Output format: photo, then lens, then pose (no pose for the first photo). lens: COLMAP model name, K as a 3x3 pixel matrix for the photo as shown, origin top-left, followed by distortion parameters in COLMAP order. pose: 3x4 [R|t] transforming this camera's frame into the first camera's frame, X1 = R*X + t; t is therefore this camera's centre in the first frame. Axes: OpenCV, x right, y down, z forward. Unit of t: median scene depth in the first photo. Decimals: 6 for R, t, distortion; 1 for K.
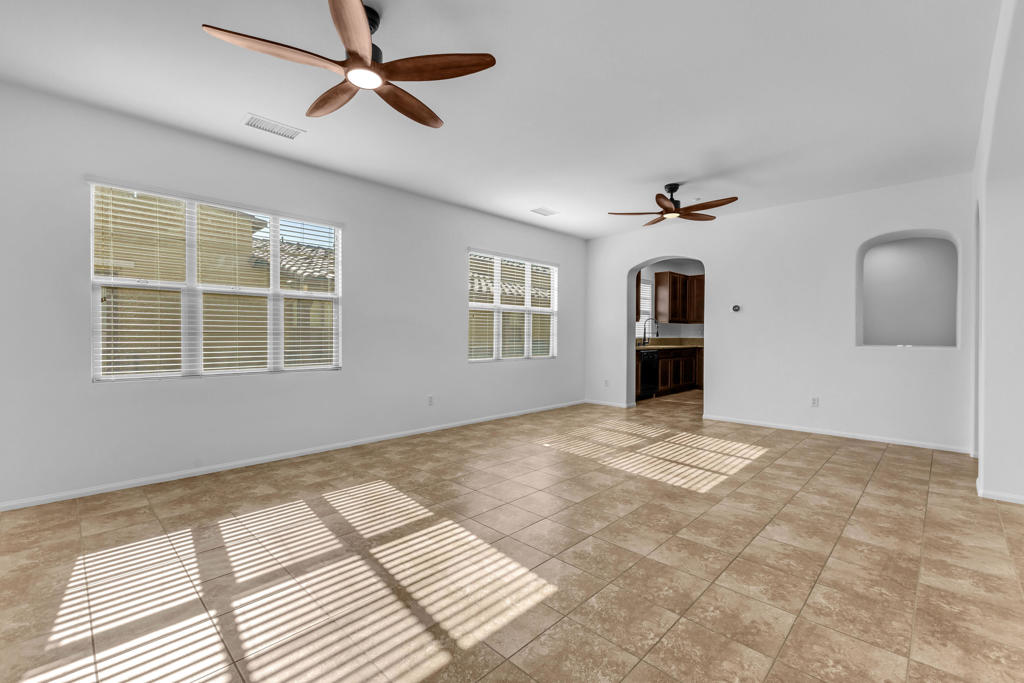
lens RADIAL K [[439.3, 0, 513.5], [0, 439.3, 338.2], [0, 0, 1]] dist [0.007938, -0.000514]
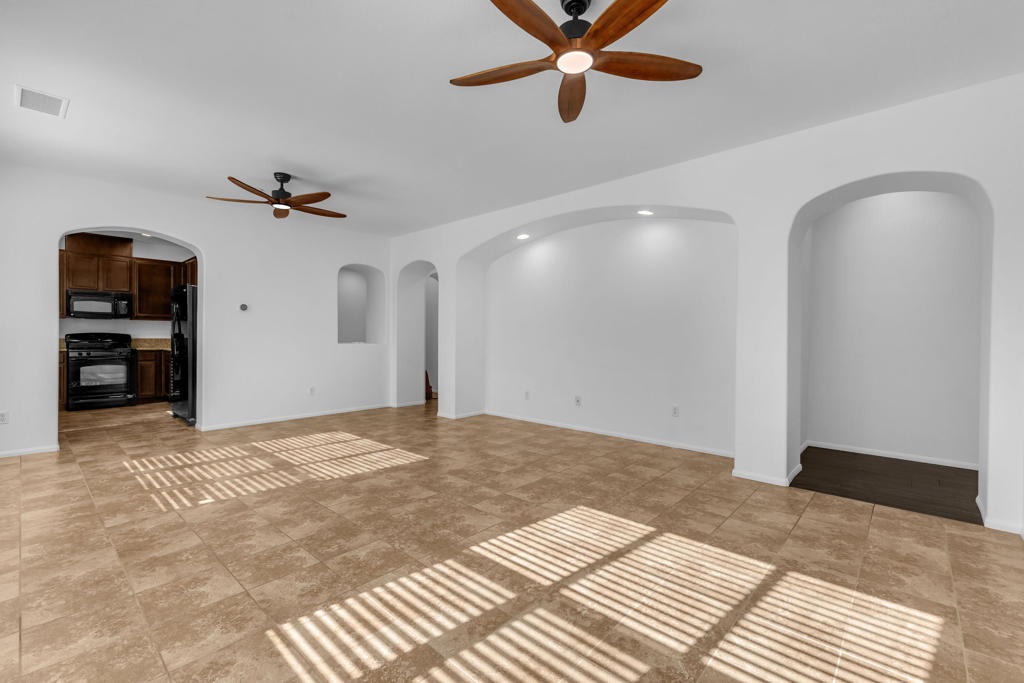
lens RADIAL K [[439.3, 0, 513.7], [0, 439.3, 340.0], [0, 0, 1]] dist [0.007938, -0.000514]
pose [[-0.037430, -0.011801, 0.999230, -1.155752], [0.001435, 0.999929, 0.011863, -0.015319], [-0.999298, 0.001878, -0.037410, 1.065398]]
